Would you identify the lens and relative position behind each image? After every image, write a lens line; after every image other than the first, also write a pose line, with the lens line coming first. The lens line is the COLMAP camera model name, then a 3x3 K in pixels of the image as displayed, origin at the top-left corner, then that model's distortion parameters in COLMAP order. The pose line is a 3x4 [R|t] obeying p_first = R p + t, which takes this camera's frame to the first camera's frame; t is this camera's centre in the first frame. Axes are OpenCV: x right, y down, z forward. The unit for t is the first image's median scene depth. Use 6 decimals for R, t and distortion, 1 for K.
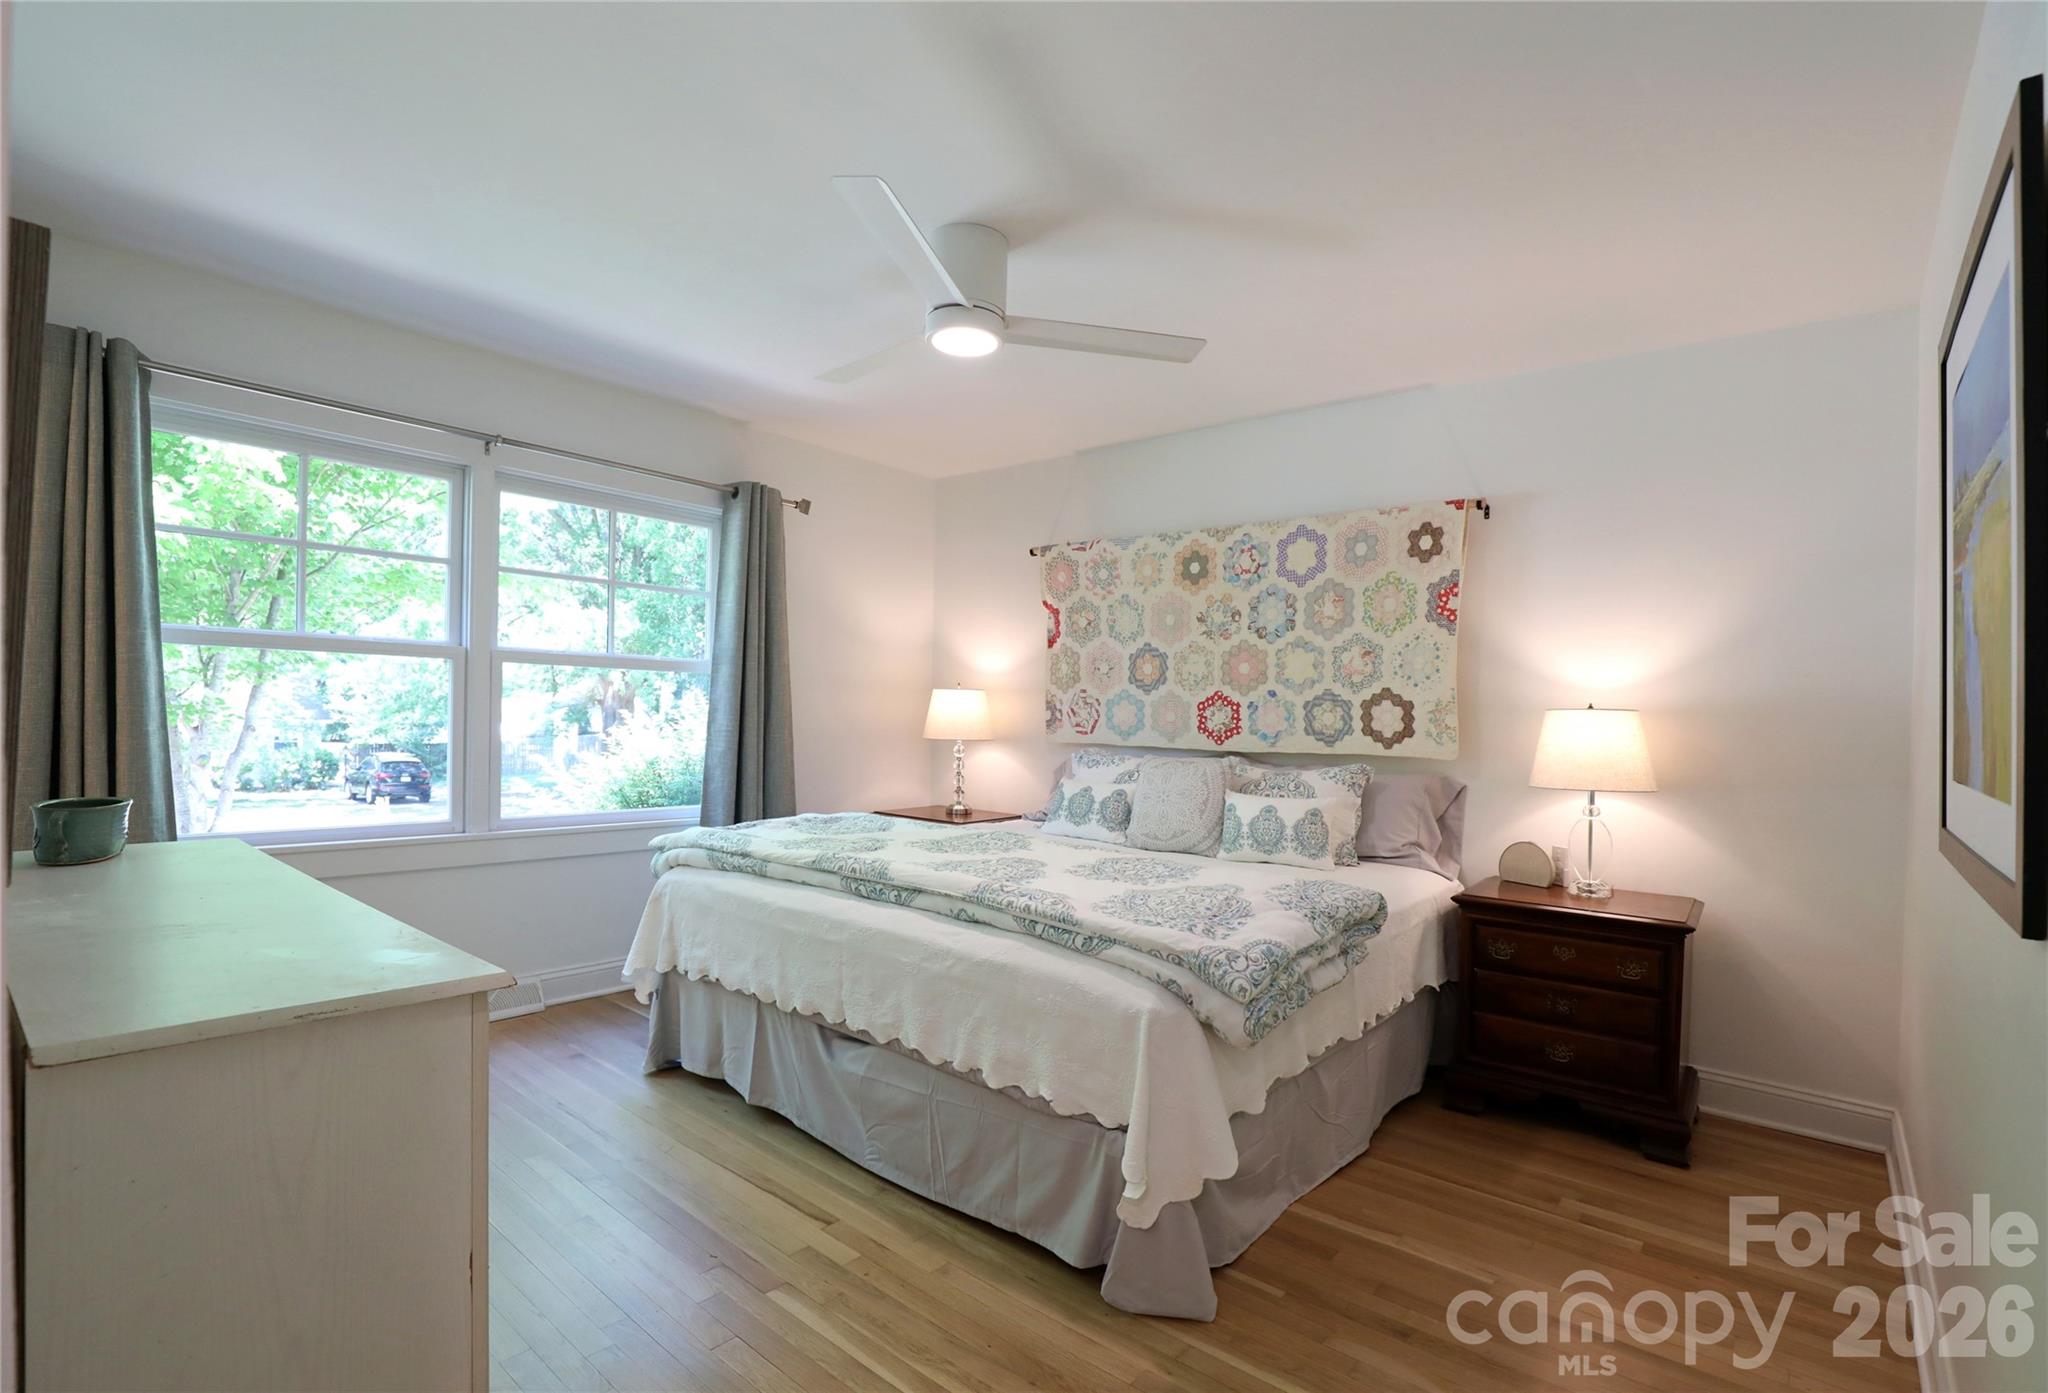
lens RADIAL K [[944.0, 0, 1028.5], [0, 944.0, 701.0], [0, 0, 1]] dist [-0.003935, -0.000242]
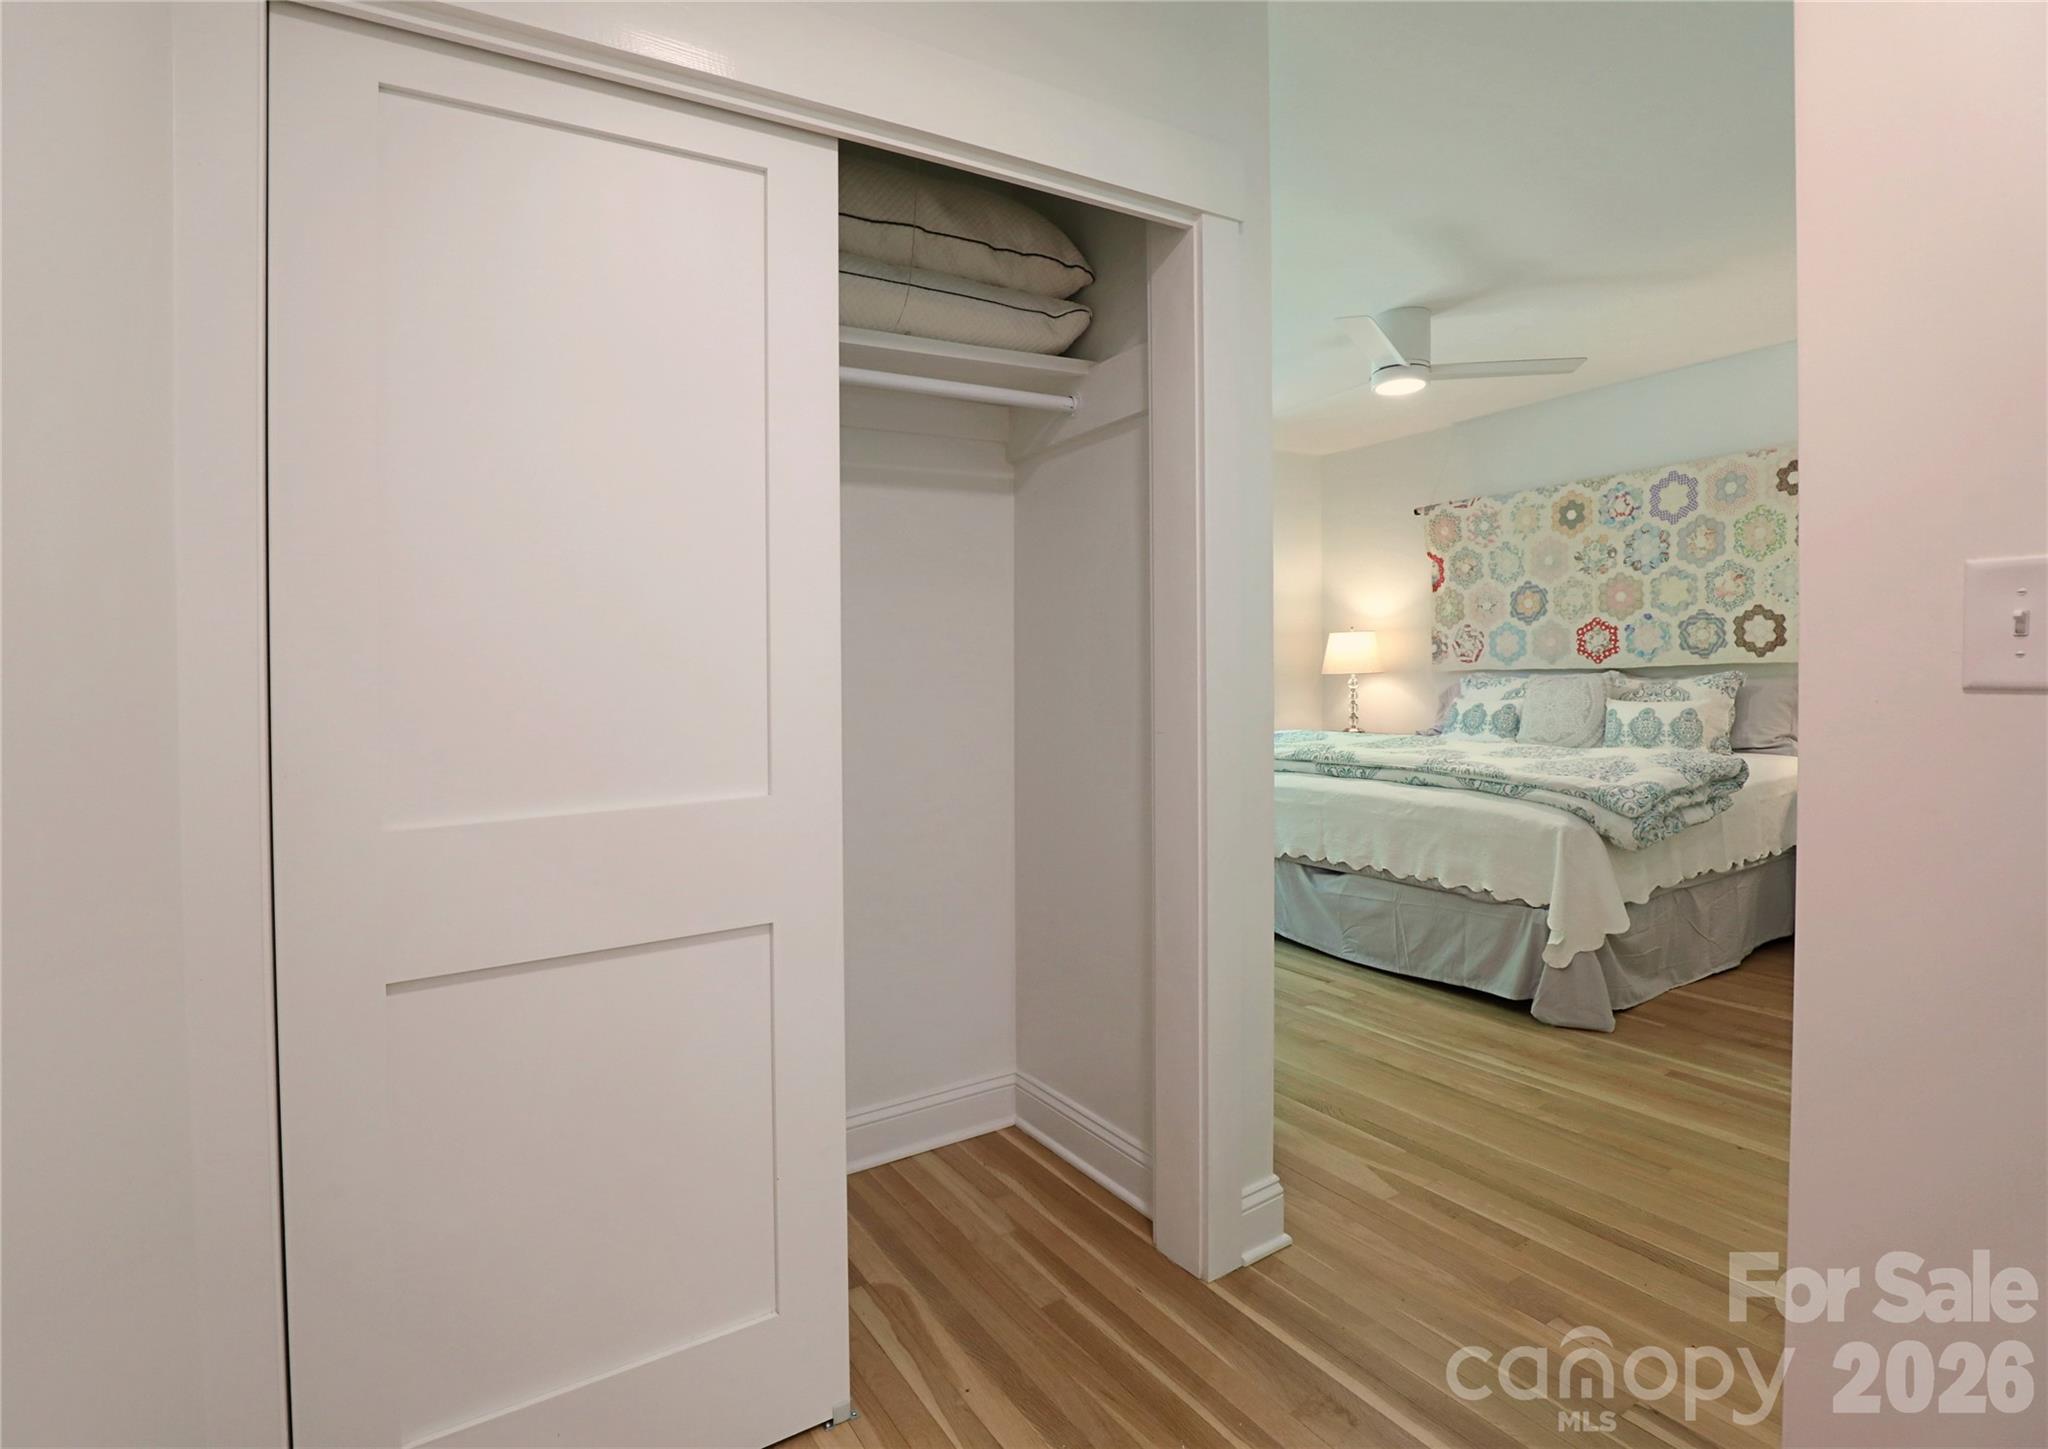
lens RADIAL K [[993.3, 0, 1019.0], [0, 993.3, 727.7], [0, 0, 1]] dist [-0.016234, -0.001239]
pose [[0.949609, -0.038558, -0.311056, -0.125478], [0.061268, 0.996095, 0.063568, 0.004299], [0.307391, -0.079423, 0.948263, -0.478814]]
